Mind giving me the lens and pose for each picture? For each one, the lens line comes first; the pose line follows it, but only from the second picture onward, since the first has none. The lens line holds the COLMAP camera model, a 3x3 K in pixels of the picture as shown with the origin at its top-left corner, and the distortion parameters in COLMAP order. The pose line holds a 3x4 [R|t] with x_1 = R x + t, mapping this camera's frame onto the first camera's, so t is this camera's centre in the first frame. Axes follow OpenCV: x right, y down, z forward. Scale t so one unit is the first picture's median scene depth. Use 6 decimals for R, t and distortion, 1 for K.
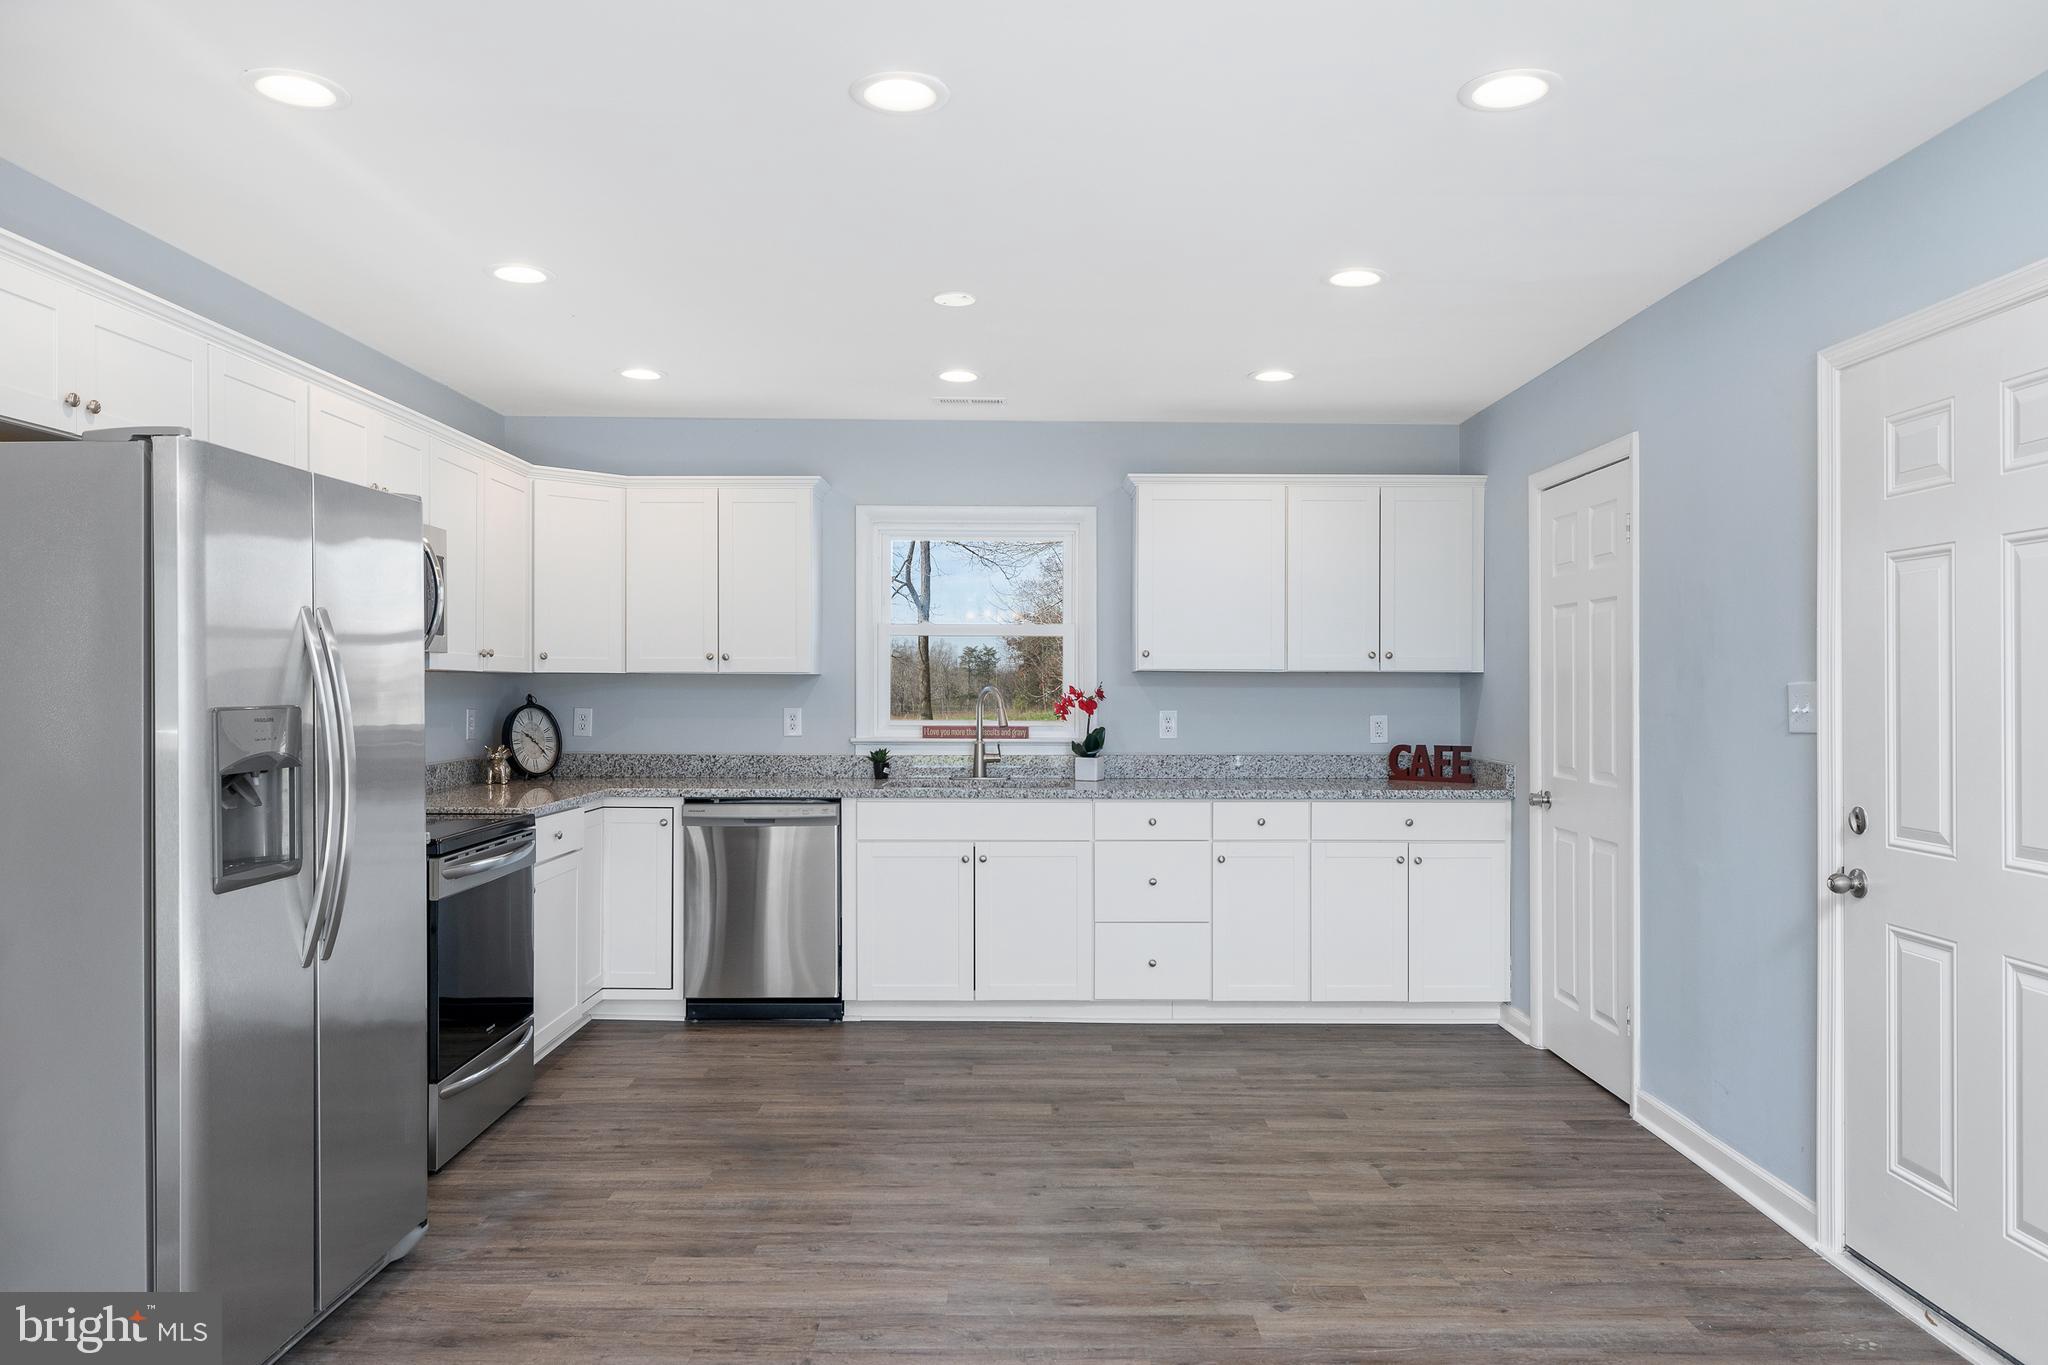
lens RADIAL K [[1391.9, 0, 1015.6], [0, 1391.9, 688.2], [0, 0, 1]] dist [-0.000782, 0.000202]
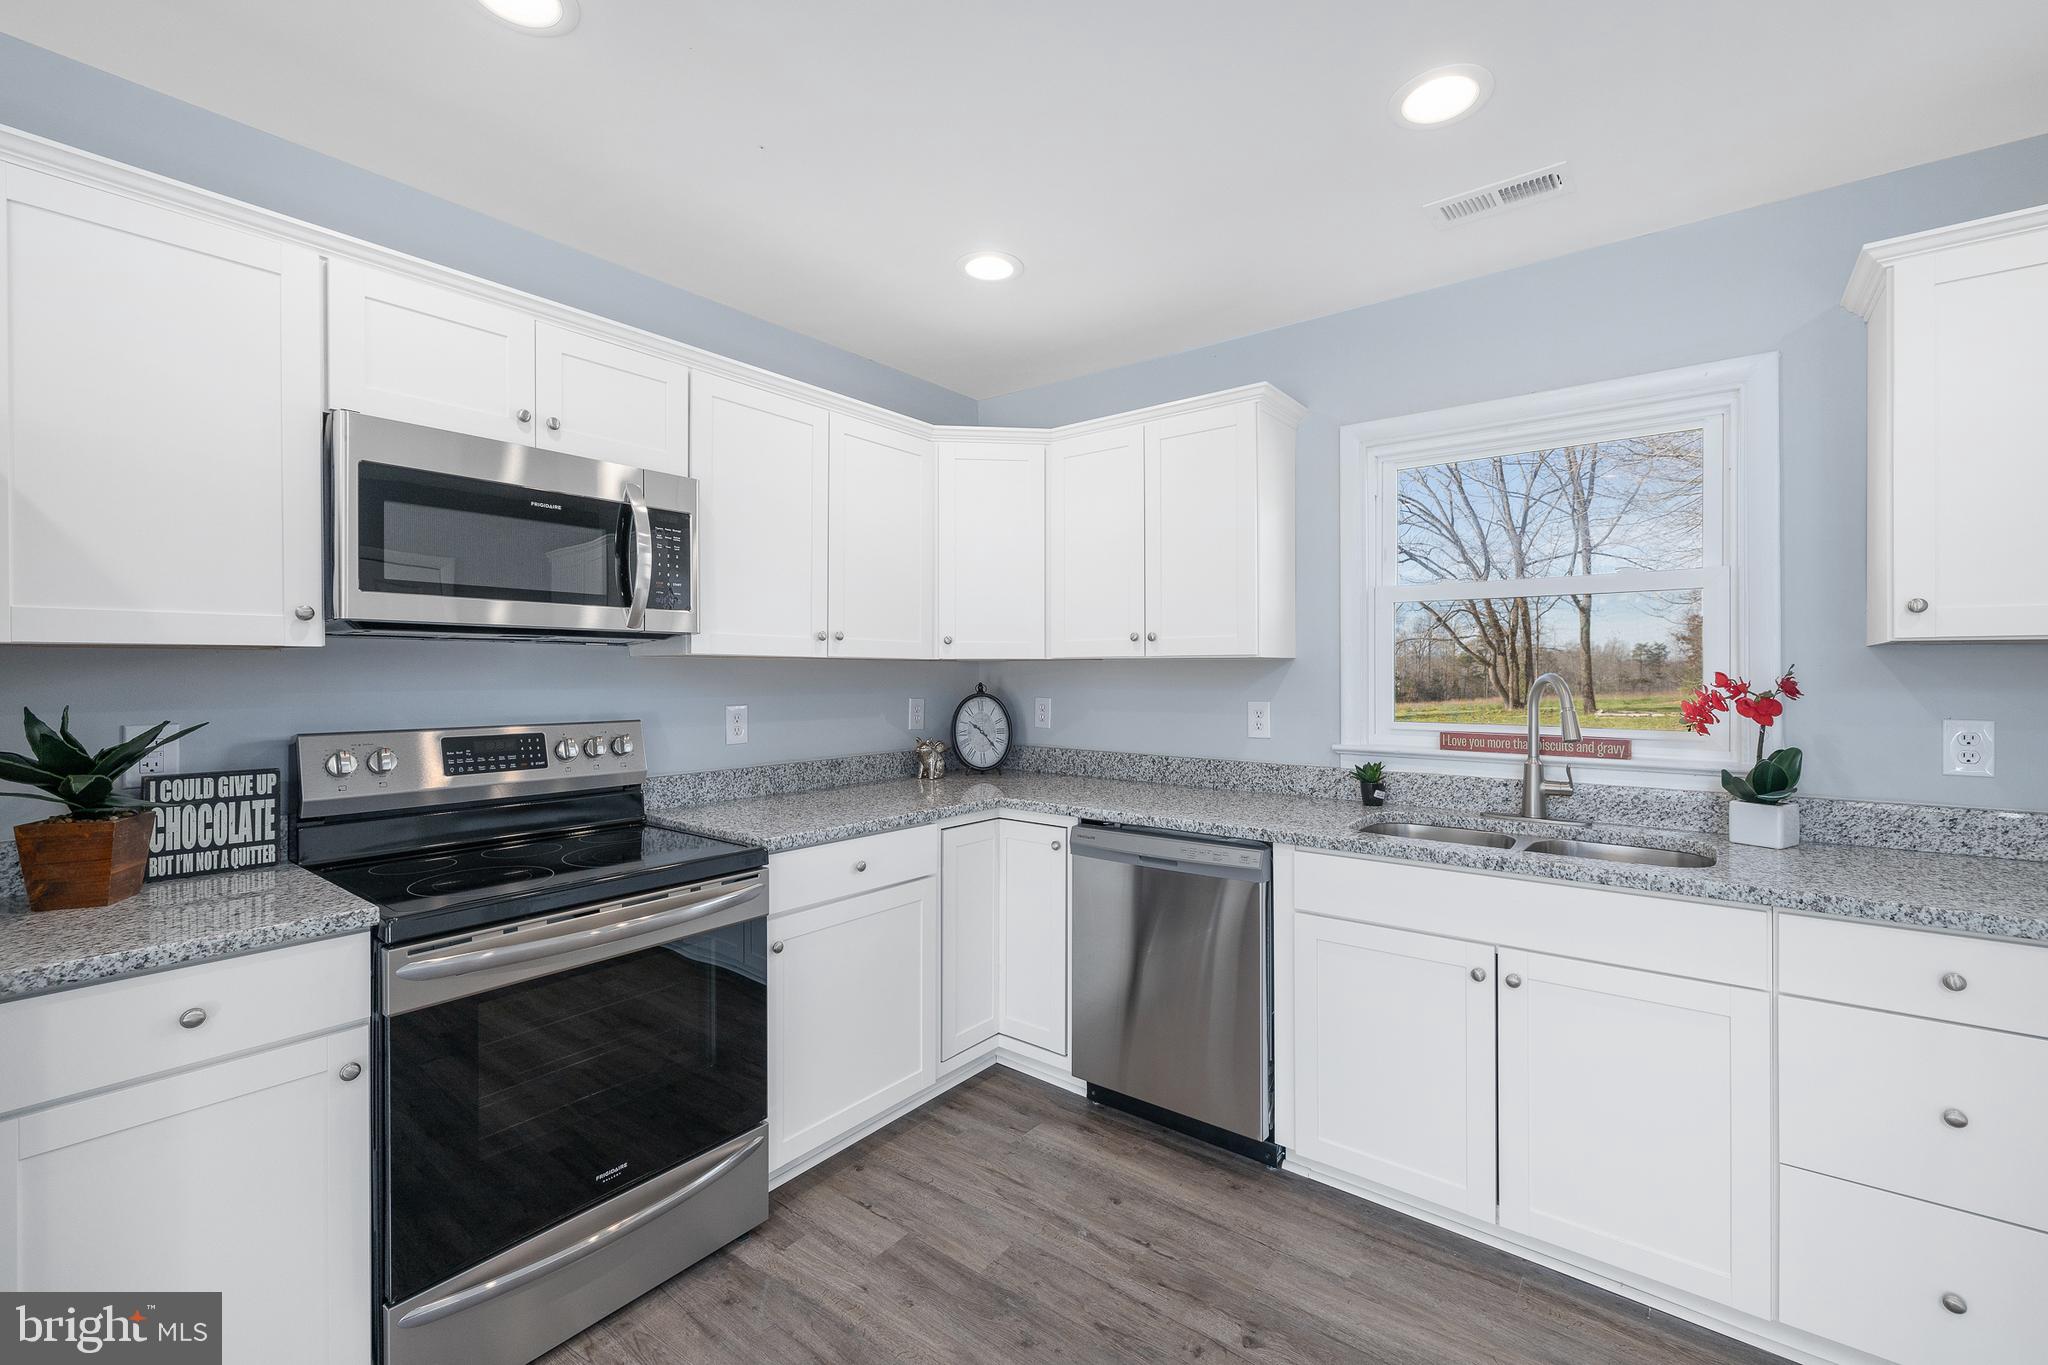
lens RADIAL K [[855.1, 0, 1019.5], [0, 855.1, 672.8], [0, 0, 1]] dist [0.000302, -0.001038]
pose [[0.787818, -0.002348, -0.615904, 0.033240], [0.000938, 0.999996, -0.002612, -0.001047], [0.615908, 0.001480, 0.787817, 0.620314]]
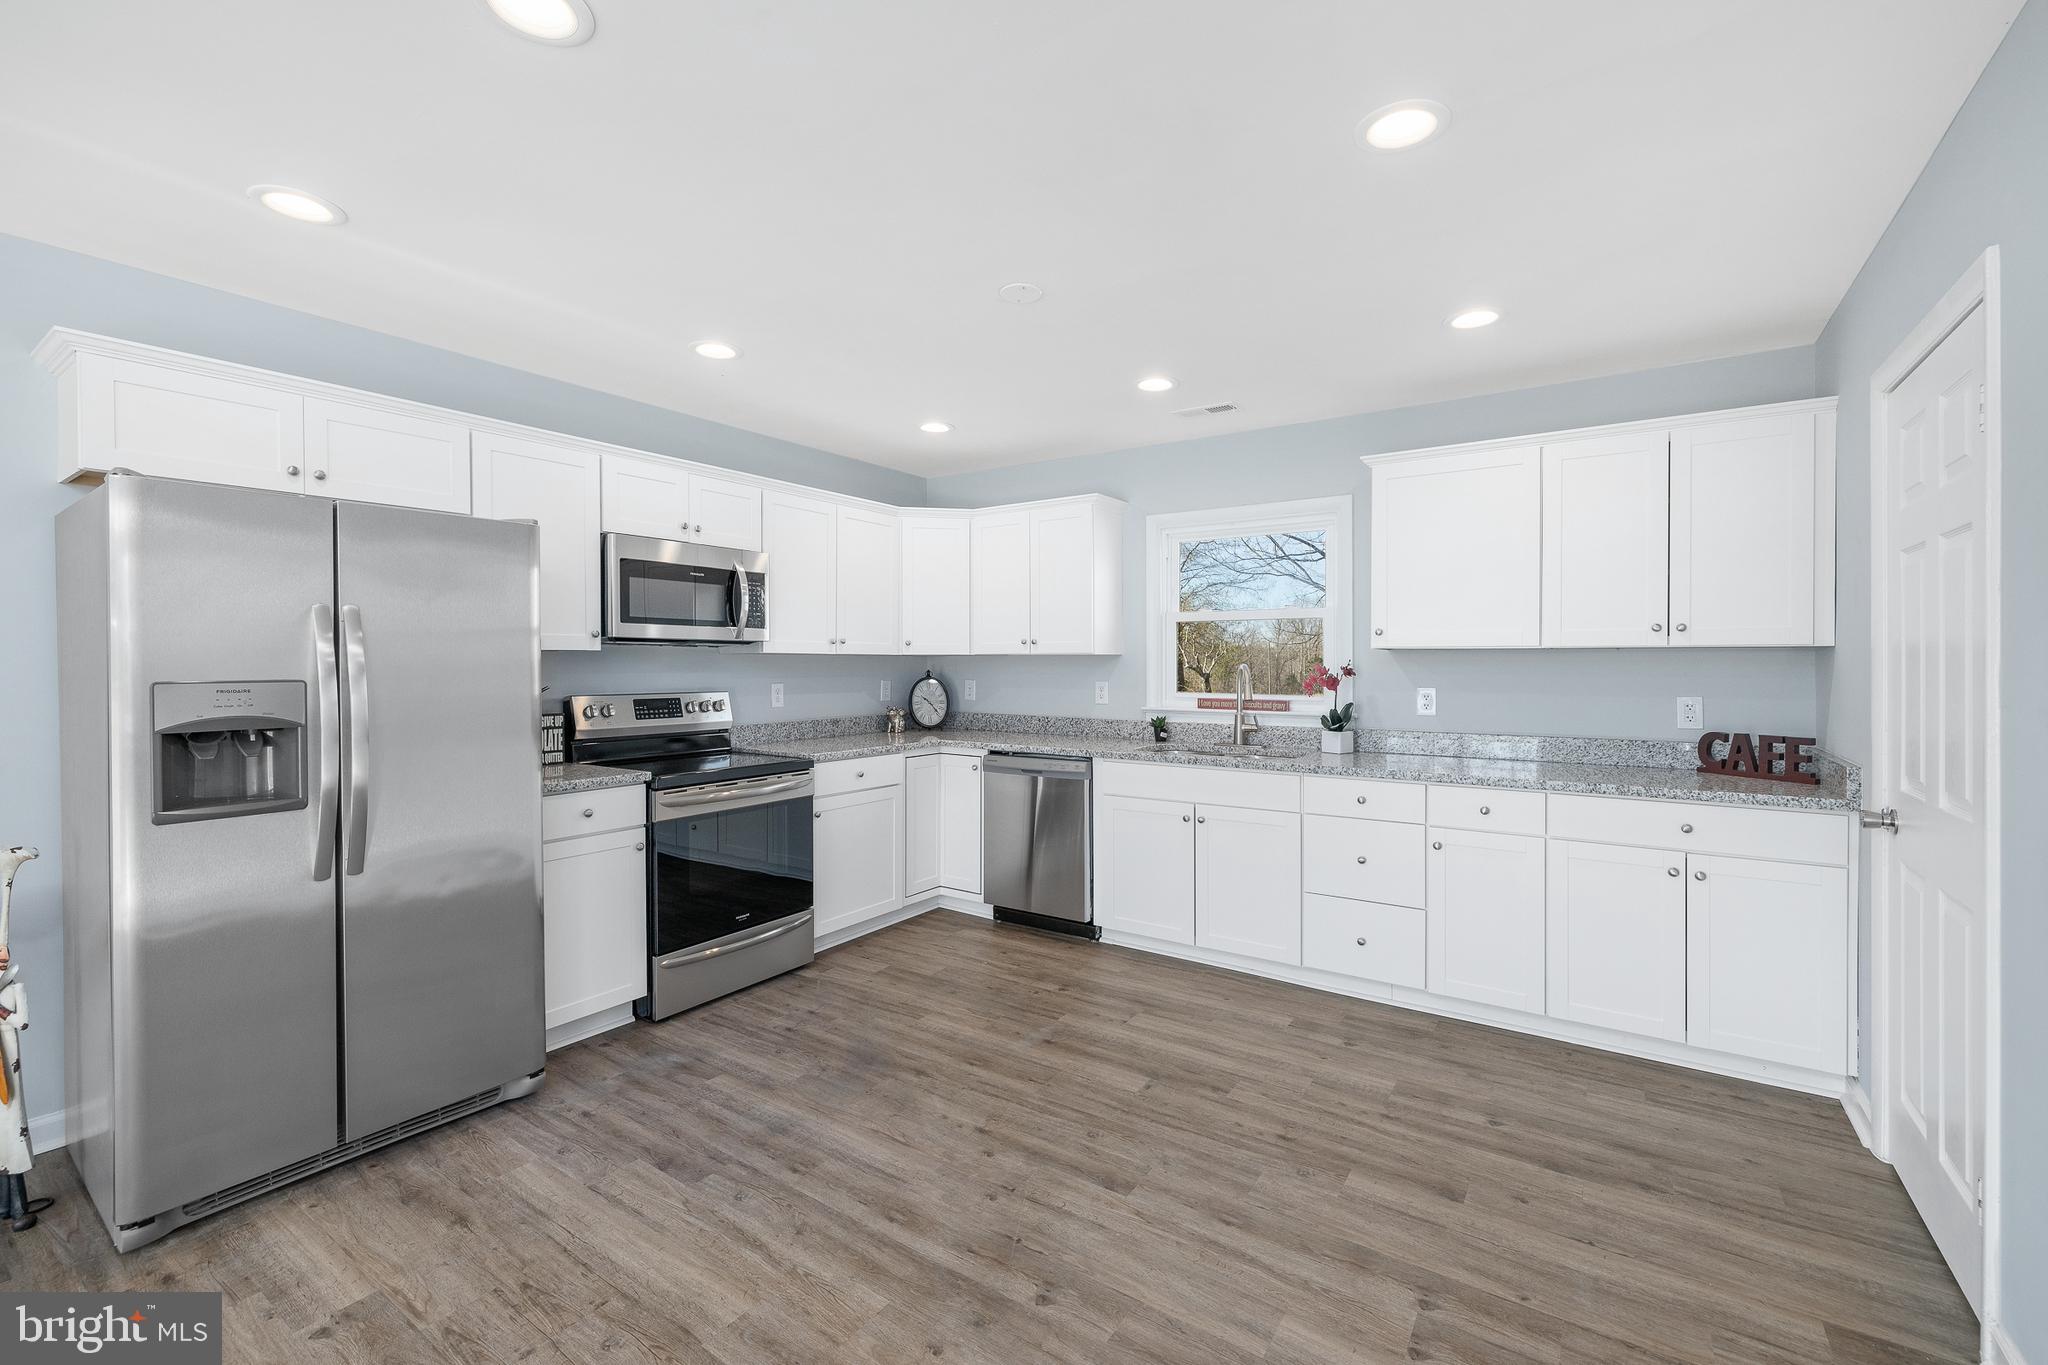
lens RADIAL K [[855.1, 0, 1017.3], [0, 855.1, 668.9], [0, 0, 1]] dist [0.000302, -0.001038]
pose [[0.824619, 0.001980, -0.565685, 0.247150], [0.000346, 0.999992, 0.004005, -0.000486], [0.565689, -0.003498, 0.824612, 0.364349]]
